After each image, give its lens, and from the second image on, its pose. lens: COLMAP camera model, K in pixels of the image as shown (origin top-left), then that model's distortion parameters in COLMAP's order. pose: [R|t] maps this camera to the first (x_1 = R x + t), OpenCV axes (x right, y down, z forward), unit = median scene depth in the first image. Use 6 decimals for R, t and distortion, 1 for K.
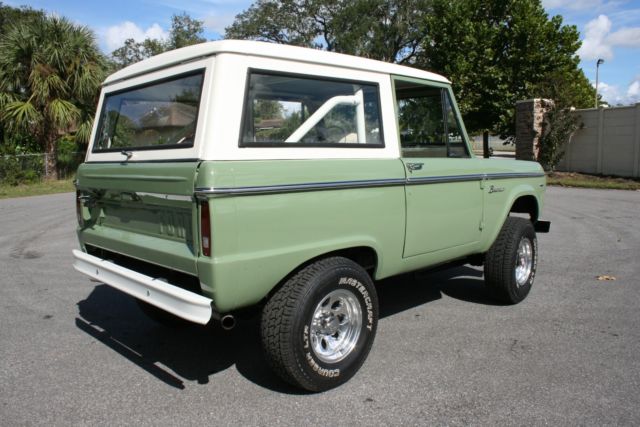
lens RADIAL K [[538.5, 0, 312.3], [0, 538.5, 219.7], [0, 0, 1]] dist [-0.139953, 0.107644]
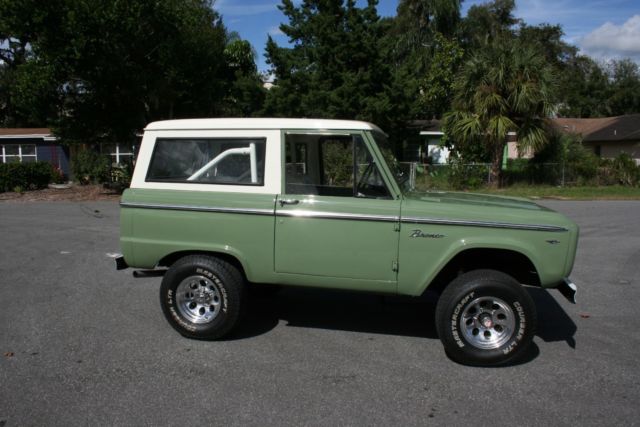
lens RADIAL K [[538.5, 0, 309.0], [0, 538.5, 218.5], [0, 0, 1]] dist [-0.139953, 0.107644]
pose [[0.545255, 0.117739, -0.829961, 1.297623], [-0.128704, 0.990106, 0.055903, -0.141059], [0.828331, 0.076338, 0.555014, 0.346320]]
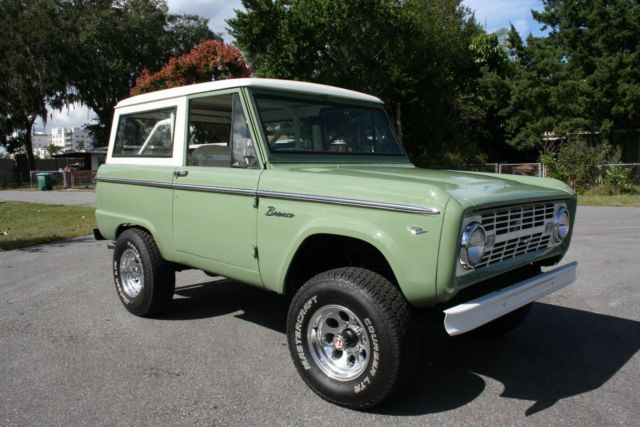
lens RADIAL K [[538.5, 0, 317.0], [0, 538.5, 219.0], [0, 0, 1]] dist [-0.139953, 0.107644]
pose [[0.018221, 0.117954, -0.992852, 1.365182], [-0.132207, 0.984581, 0.114545, -0.176185], [0.991055, 0.129175, 0.033534, 1.285368]]
